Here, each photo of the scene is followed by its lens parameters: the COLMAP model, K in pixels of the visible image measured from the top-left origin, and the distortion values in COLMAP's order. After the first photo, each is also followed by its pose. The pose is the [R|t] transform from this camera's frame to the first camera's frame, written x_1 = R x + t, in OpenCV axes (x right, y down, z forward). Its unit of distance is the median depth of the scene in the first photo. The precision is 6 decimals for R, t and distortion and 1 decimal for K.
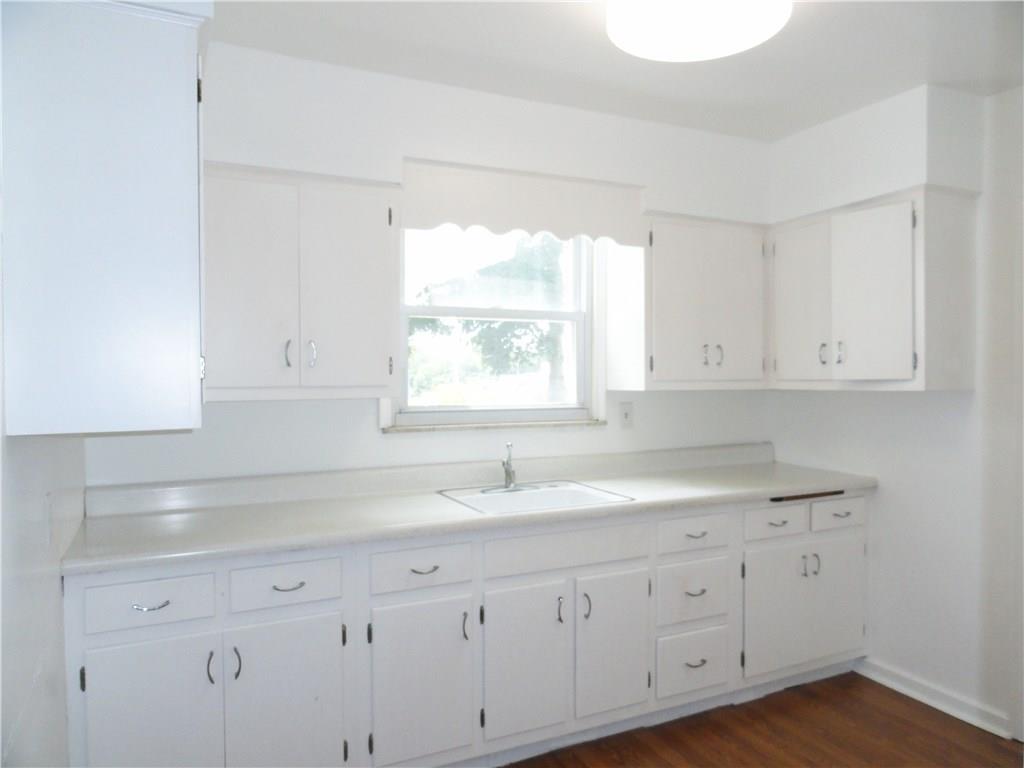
lens RADIAL K [[709.3, 0, 512.0], [0, 709.3, 384.0], [0, 0, 1]] dist [-0.029310, 0.025655]
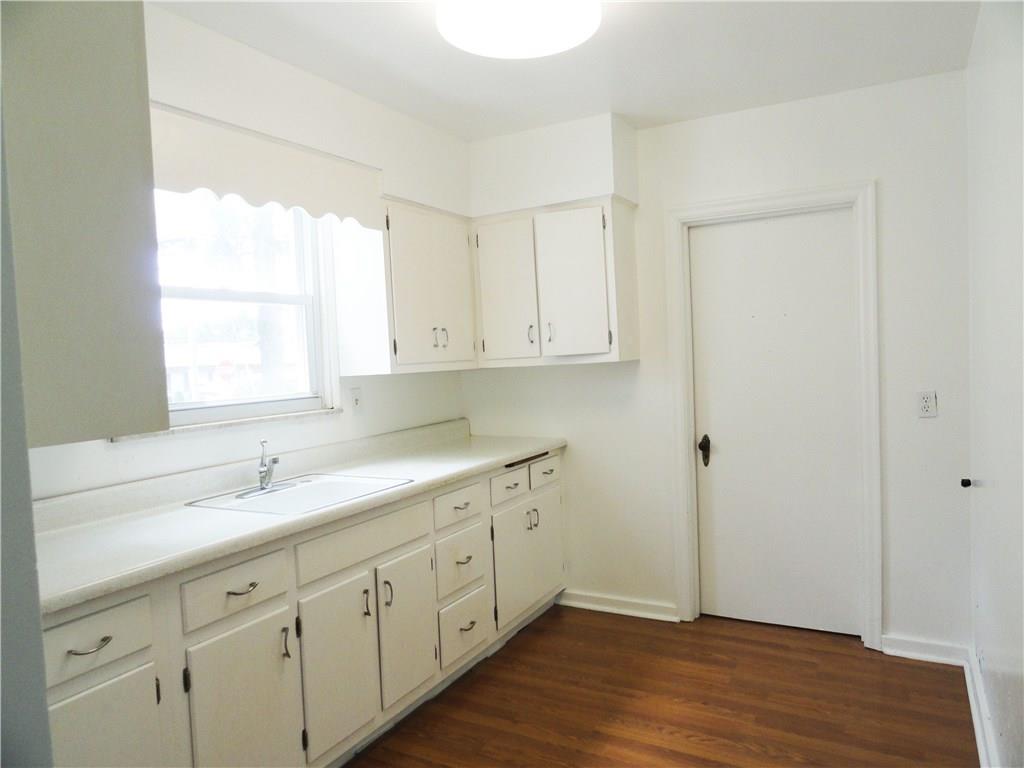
lens RADIAL K [[709.3, 0, 512.0], [0, 709.3, 384.0], [0, 0, 1]] dist [-0.029310, 0.025655]
pose [[0.816949, -0.058689, 0.573715, -0.258011], [0.050613, 0.998266, 0.030048, 0.001871], [-0.574484, 0.004490, 0.818503, 0.080444]]
